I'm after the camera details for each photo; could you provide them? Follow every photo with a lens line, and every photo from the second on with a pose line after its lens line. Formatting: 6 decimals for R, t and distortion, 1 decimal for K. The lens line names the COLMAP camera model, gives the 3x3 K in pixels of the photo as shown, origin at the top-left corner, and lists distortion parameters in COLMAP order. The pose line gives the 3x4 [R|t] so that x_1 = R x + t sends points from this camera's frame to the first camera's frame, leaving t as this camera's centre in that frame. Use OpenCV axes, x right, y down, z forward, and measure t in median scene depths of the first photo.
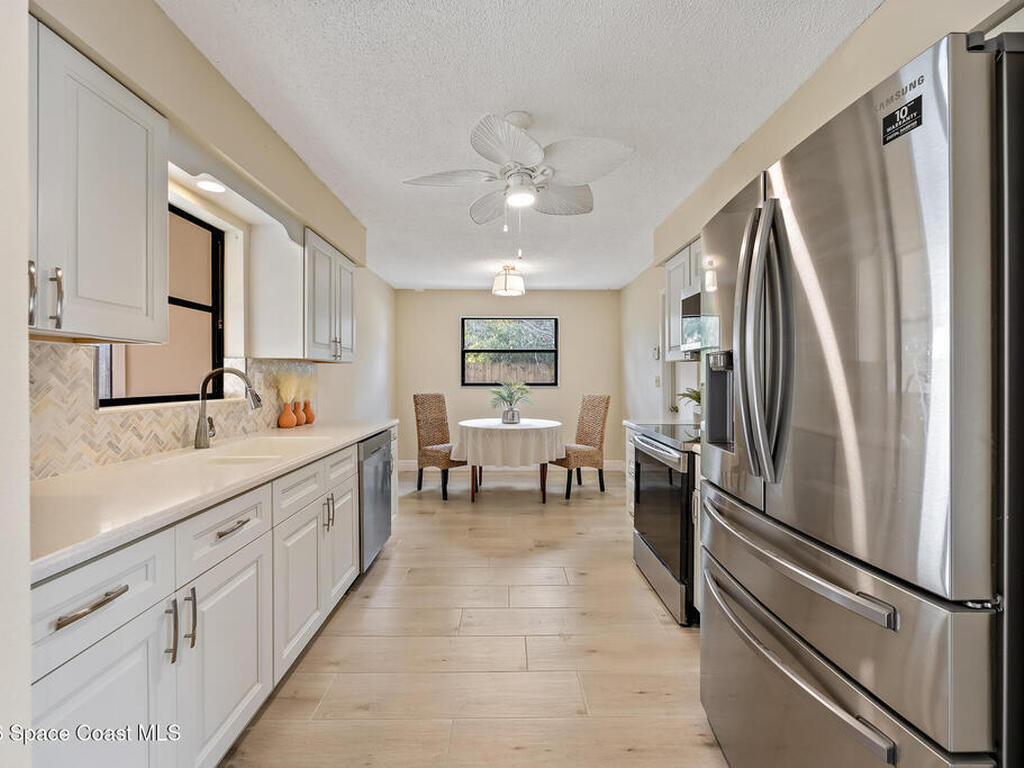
lens RADIAL K [[438.9, 0, 509.7], [0, 438.9, 380.0], [0, 0, 1]] dist [-0.003966, 0.001961]
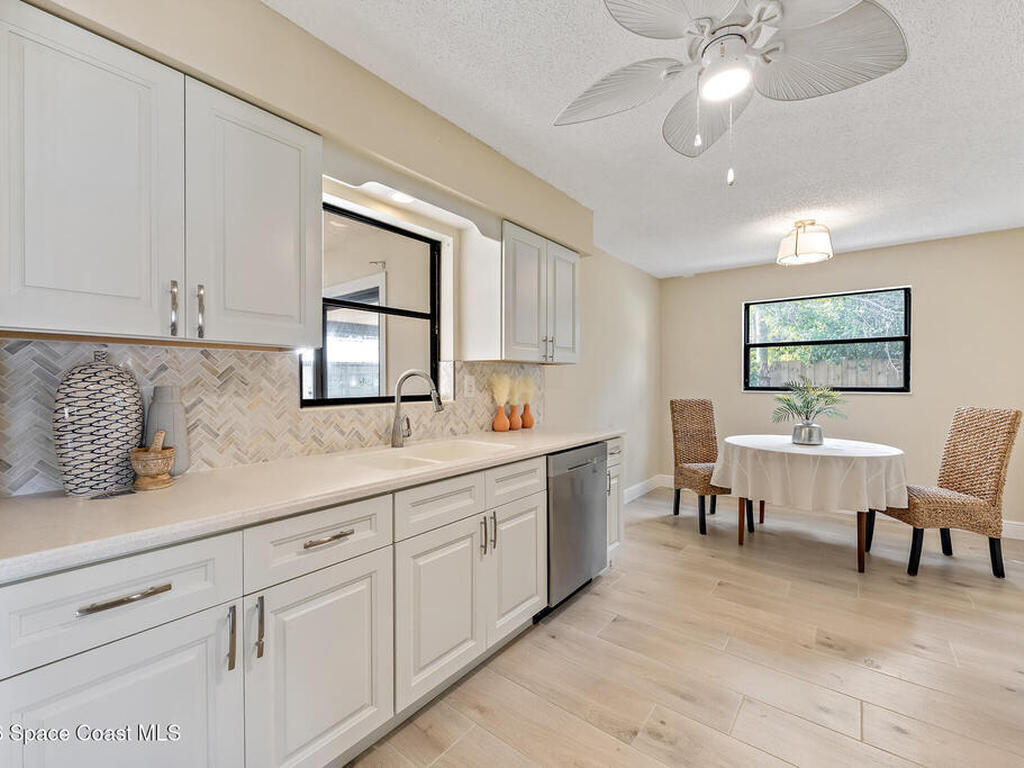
lens RADIAL K [[438.9, 0, 518.0], [0, 438.9, 385.5], [0, 0, 1]] dist [-0.003966, 0.001961]
pose [[0.773045, 0.004814, -0.634333, 0.153406], [-0.000765, 0.999978, 0.006657, -0.000026], [0.634351, -0.004661, 0.773031, 0.284219]]
